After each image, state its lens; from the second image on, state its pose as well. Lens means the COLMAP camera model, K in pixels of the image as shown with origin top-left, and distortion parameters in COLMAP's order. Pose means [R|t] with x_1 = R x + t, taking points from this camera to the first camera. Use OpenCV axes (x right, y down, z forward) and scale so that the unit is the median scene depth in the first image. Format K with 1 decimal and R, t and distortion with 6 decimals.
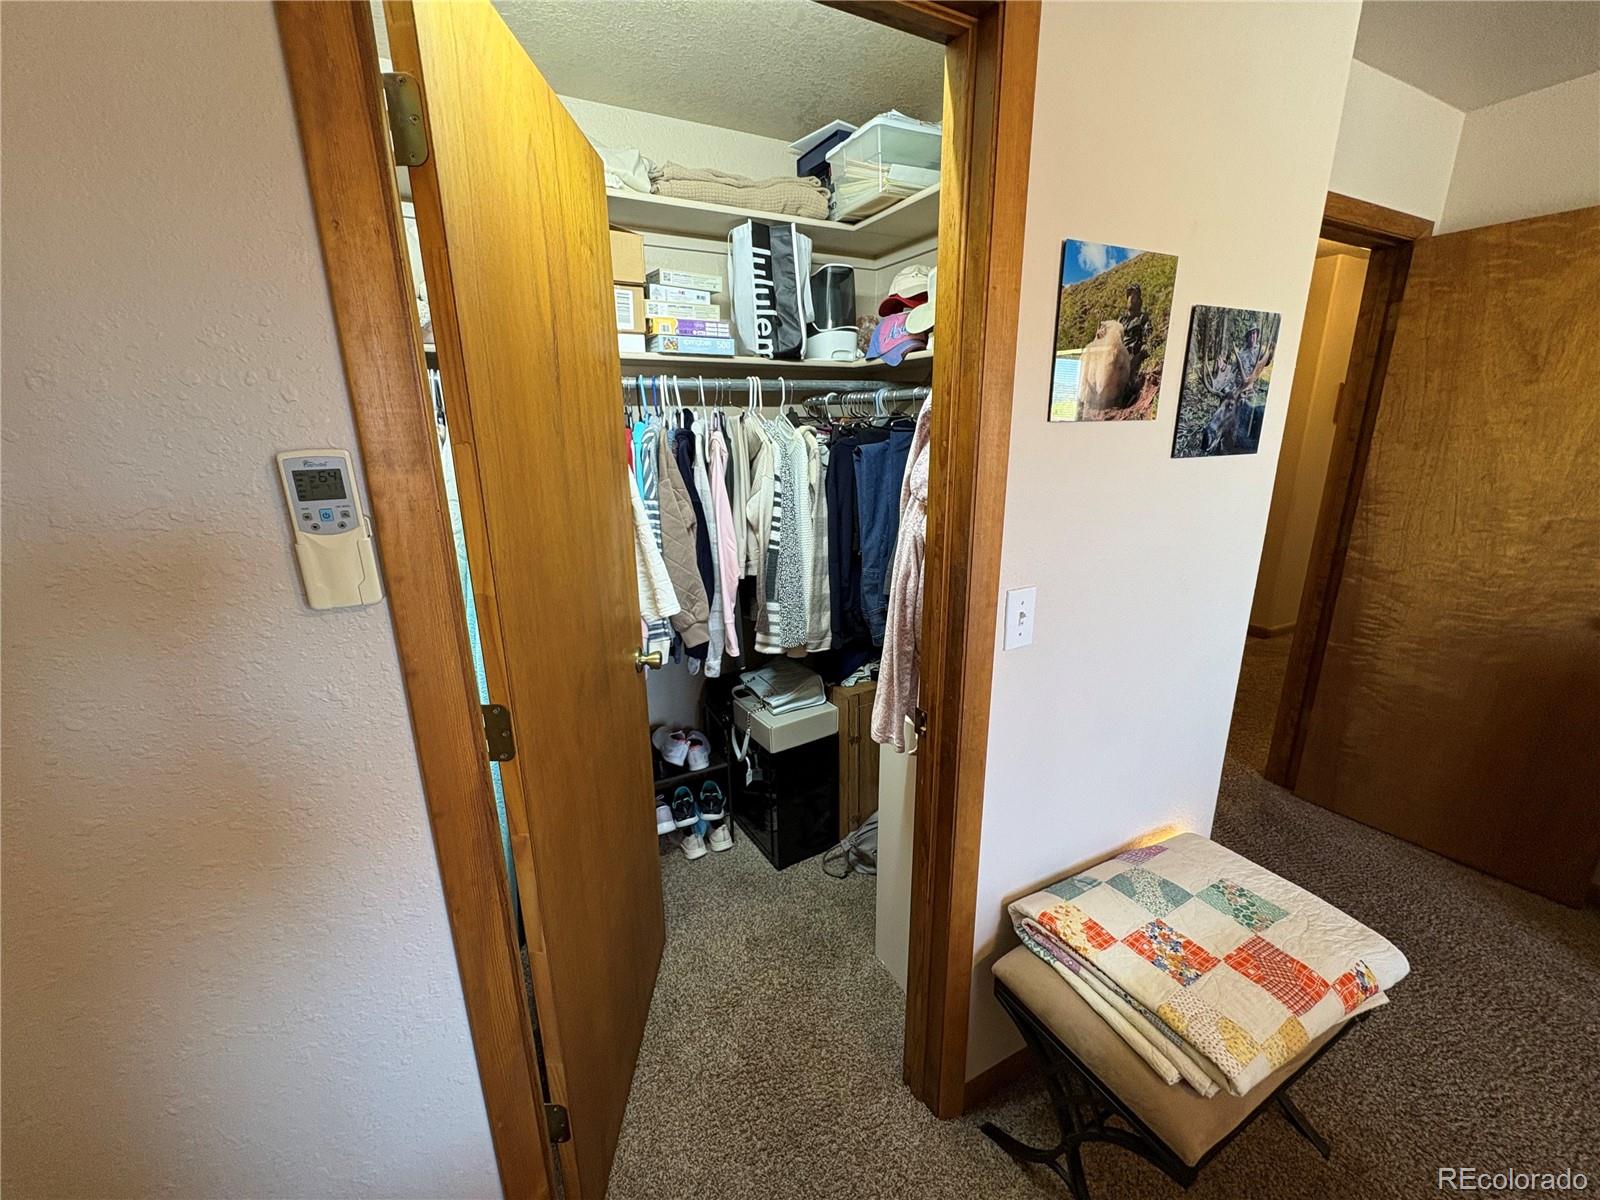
lens RADIAL K [[634.4, 0, 797.3], [0, 634.4, 596.1], [0, 0, 1]] dist [-0.000958, 0.000088]
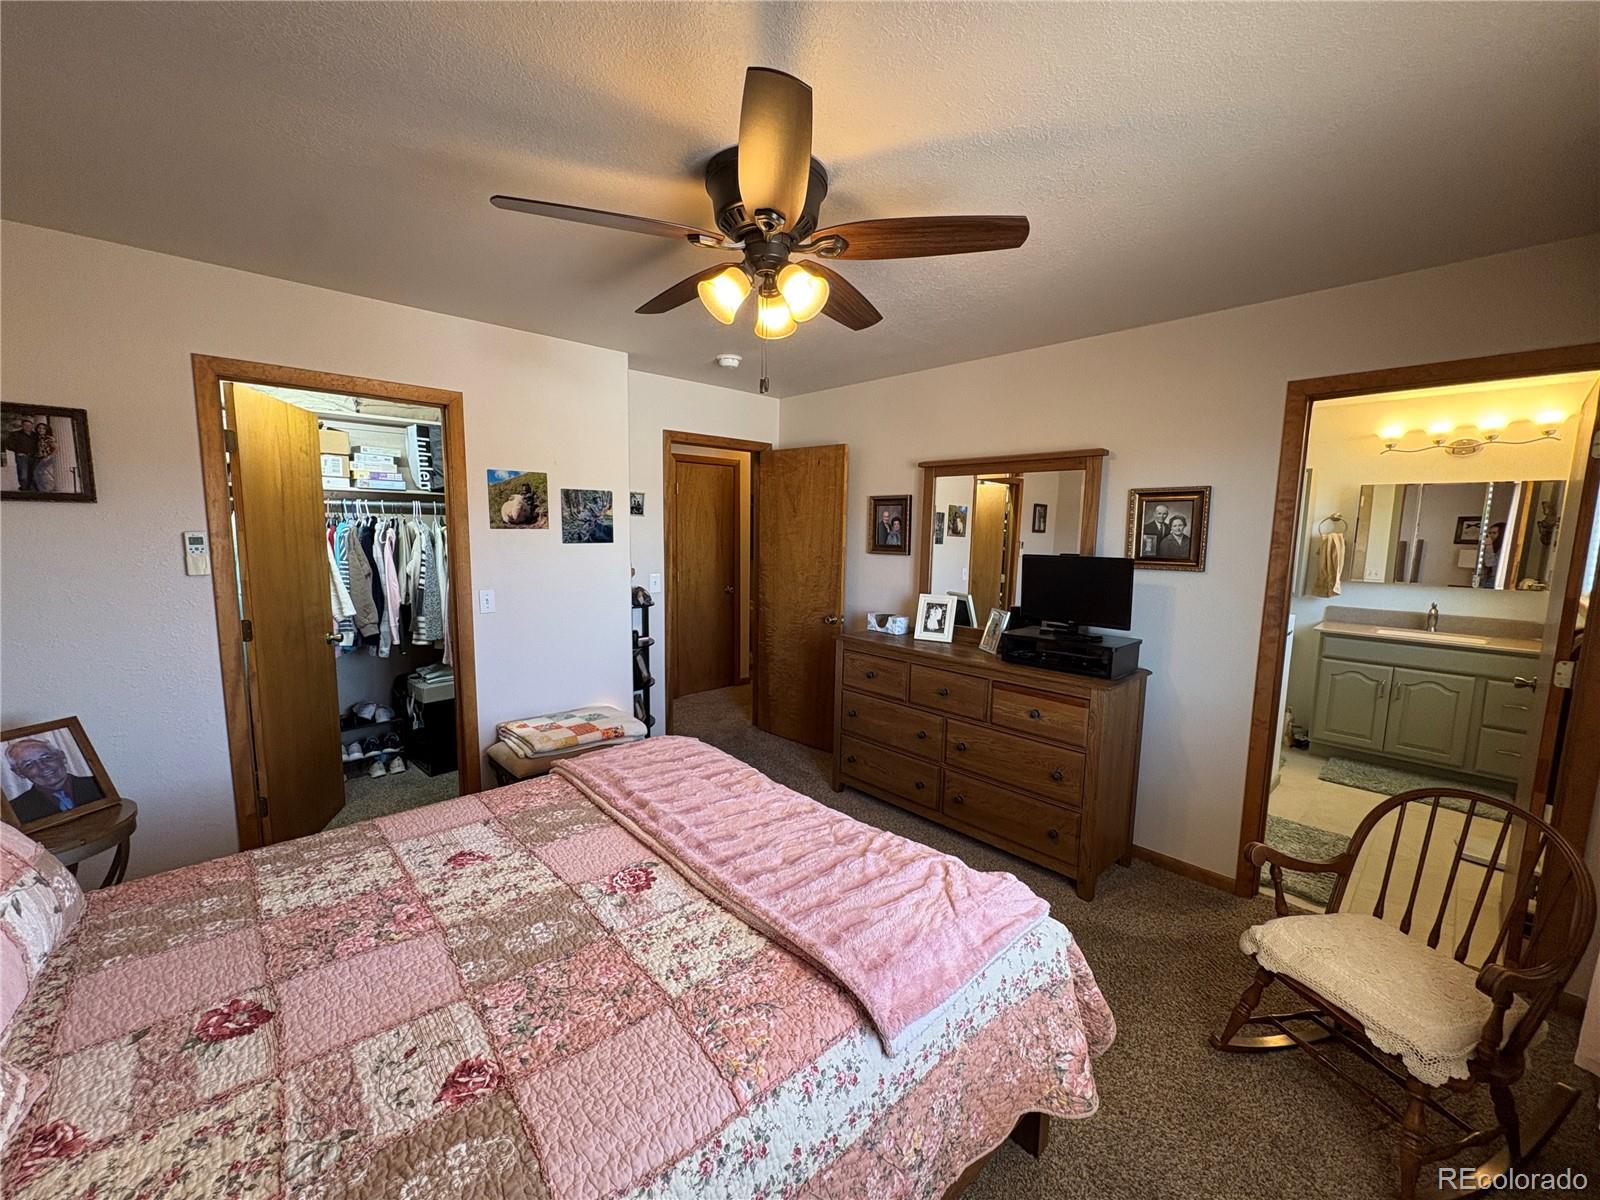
lens RADIAL K [[634.4, 0, 802.2], [0, 634.4, 599.6], [0, 0, 1]] dist [-0.000958, 0.000088]
pose [[0.961035, -0.003685, 0.276401, 0.560116], [0.043455, 0.989493, -0.137897, 0.285065], [-0.272988, 0.144535, 0.951098, -1.182706]]
